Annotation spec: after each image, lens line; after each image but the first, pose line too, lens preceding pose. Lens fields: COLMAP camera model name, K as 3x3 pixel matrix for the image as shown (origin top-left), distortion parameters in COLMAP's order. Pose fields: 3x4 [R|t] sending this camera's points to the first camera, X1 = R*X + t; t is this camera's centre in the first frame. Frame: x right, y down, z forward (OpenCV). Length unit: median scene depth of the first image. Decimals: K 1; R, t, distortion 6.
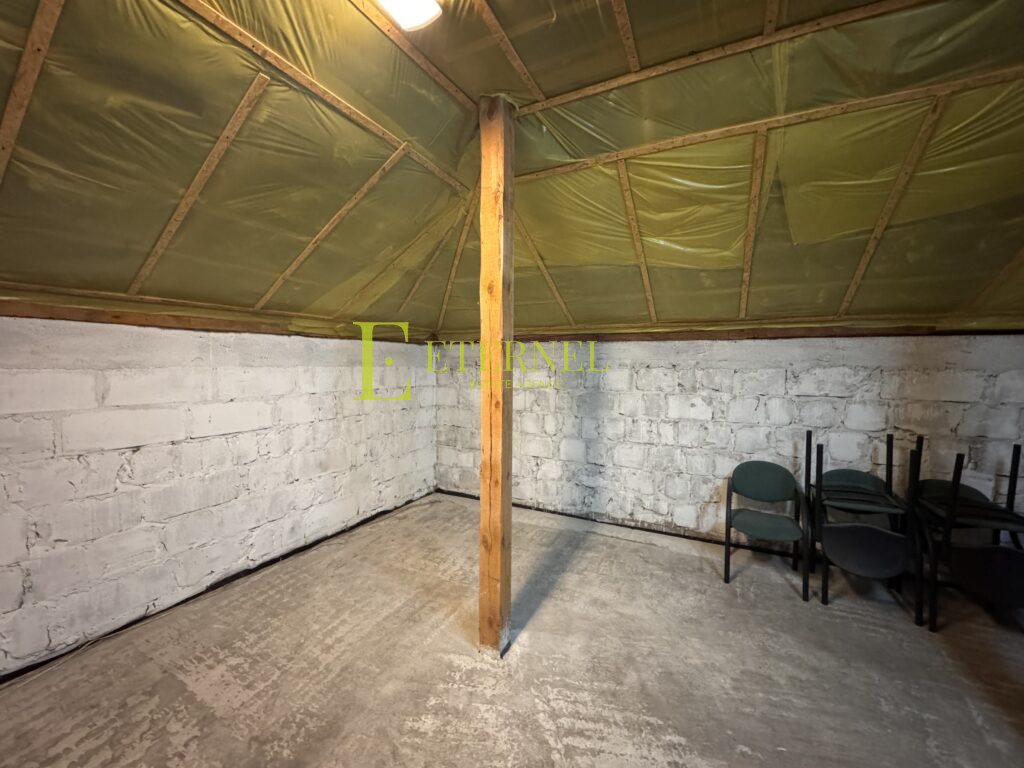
lens RADIAL K [[411.6, 0, 514.1], [0, 411.6, 379.9], [0, 0, 1]] dist [-0.000092, -0.000151]
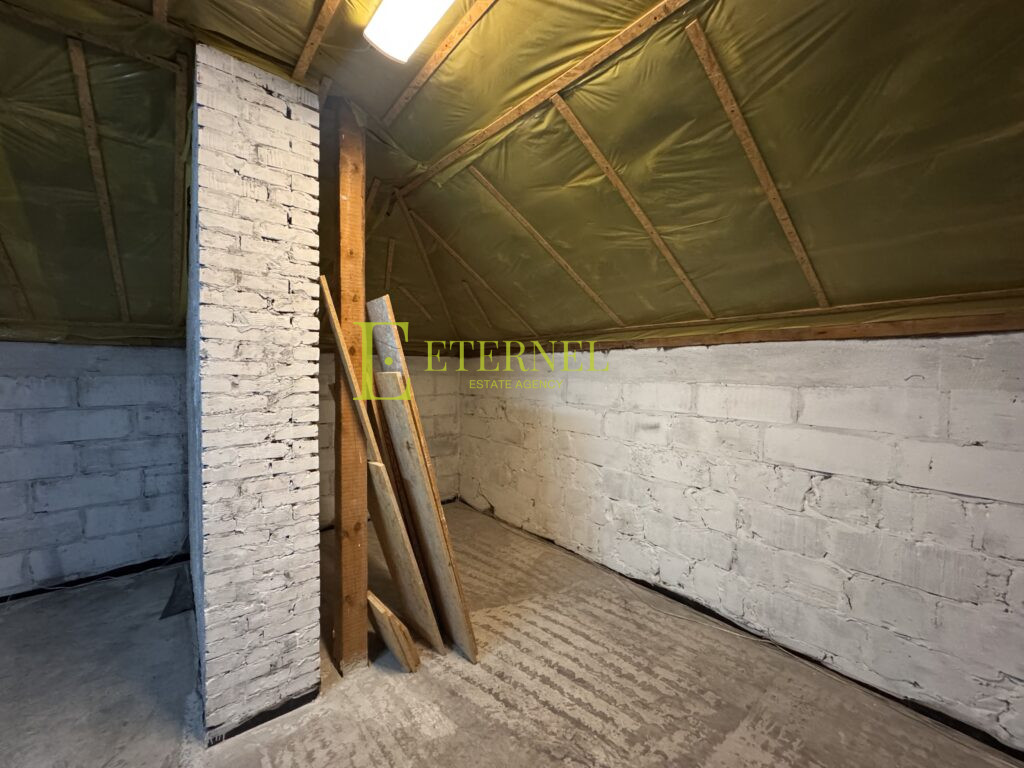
lens RADIAL K [[411.6, 0, 513.5], [0, 411.6, 382.4], [0, 0, 1]] dist [-0.000092, -0.000151]
pose [[-0.399850, 0.013637, -0.916479, 0.210223], [-0.051901, 0.997948, 0.037493, -0.039819], [0.915110, 0.062557, -0.398322, 0.790653]]
